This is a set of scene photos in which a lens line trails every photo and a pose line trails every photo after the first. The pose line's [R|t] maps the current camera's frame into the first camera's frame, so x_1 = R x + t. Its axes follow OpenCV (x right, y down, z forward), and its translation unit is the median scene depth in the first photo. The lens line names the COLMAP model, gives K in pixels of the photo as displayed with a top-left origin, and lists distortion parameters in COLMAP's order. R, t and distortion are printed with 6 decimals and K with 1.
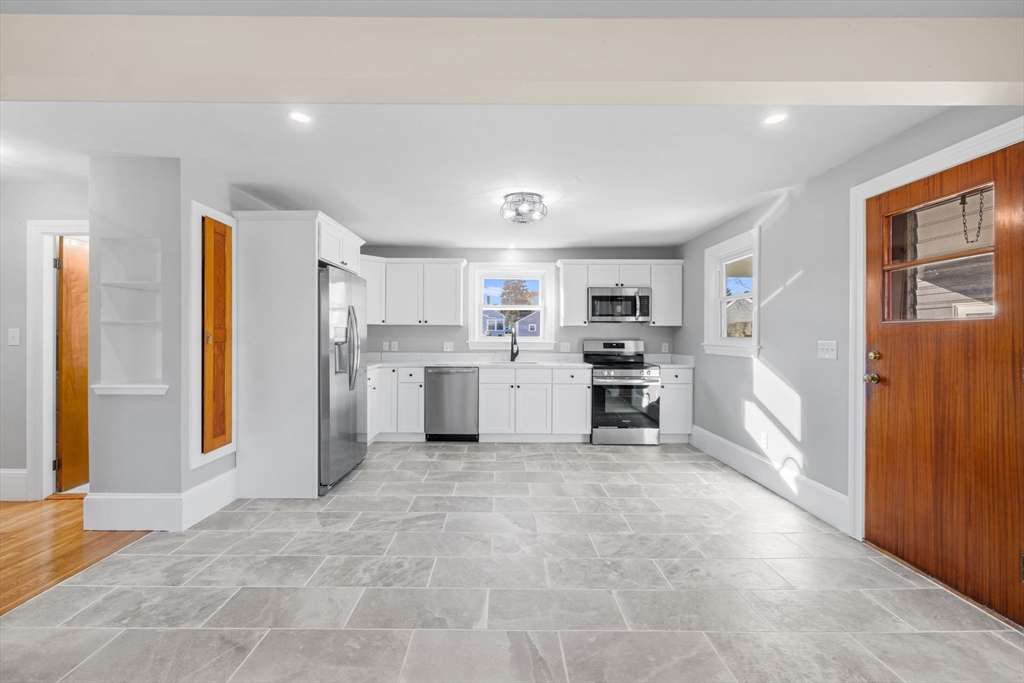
lens RADIAL K [[439.2, 0, 512.0], [0, 439.2, 341.5], [0, 0, 1]] dist [-0.002587, -0.000222]
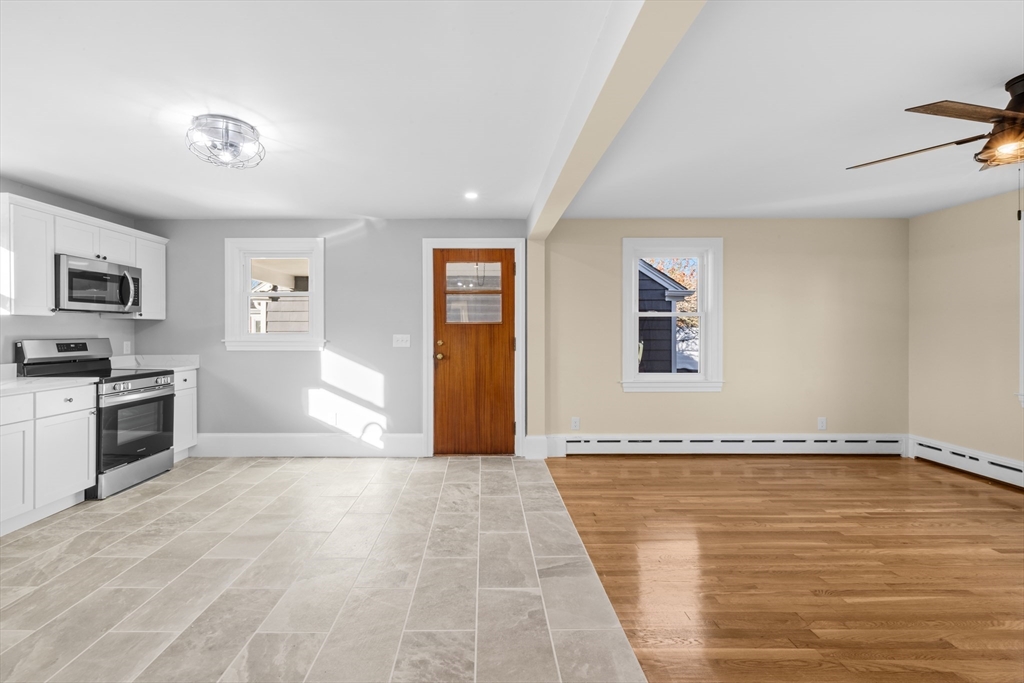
lens RADIAL K [[441.4, 0, 482.2], [0, 441.4, 333.5], [0, 0, 1]] dist [-0.002505, -0.000109]
pose [[0.012055, -0.008467, 0.999891, -0.689635], [0.014567, 0.999860, 0.008291, -0.012223], [-0.999821, 0.014465, 0.012177, 0.642944]]
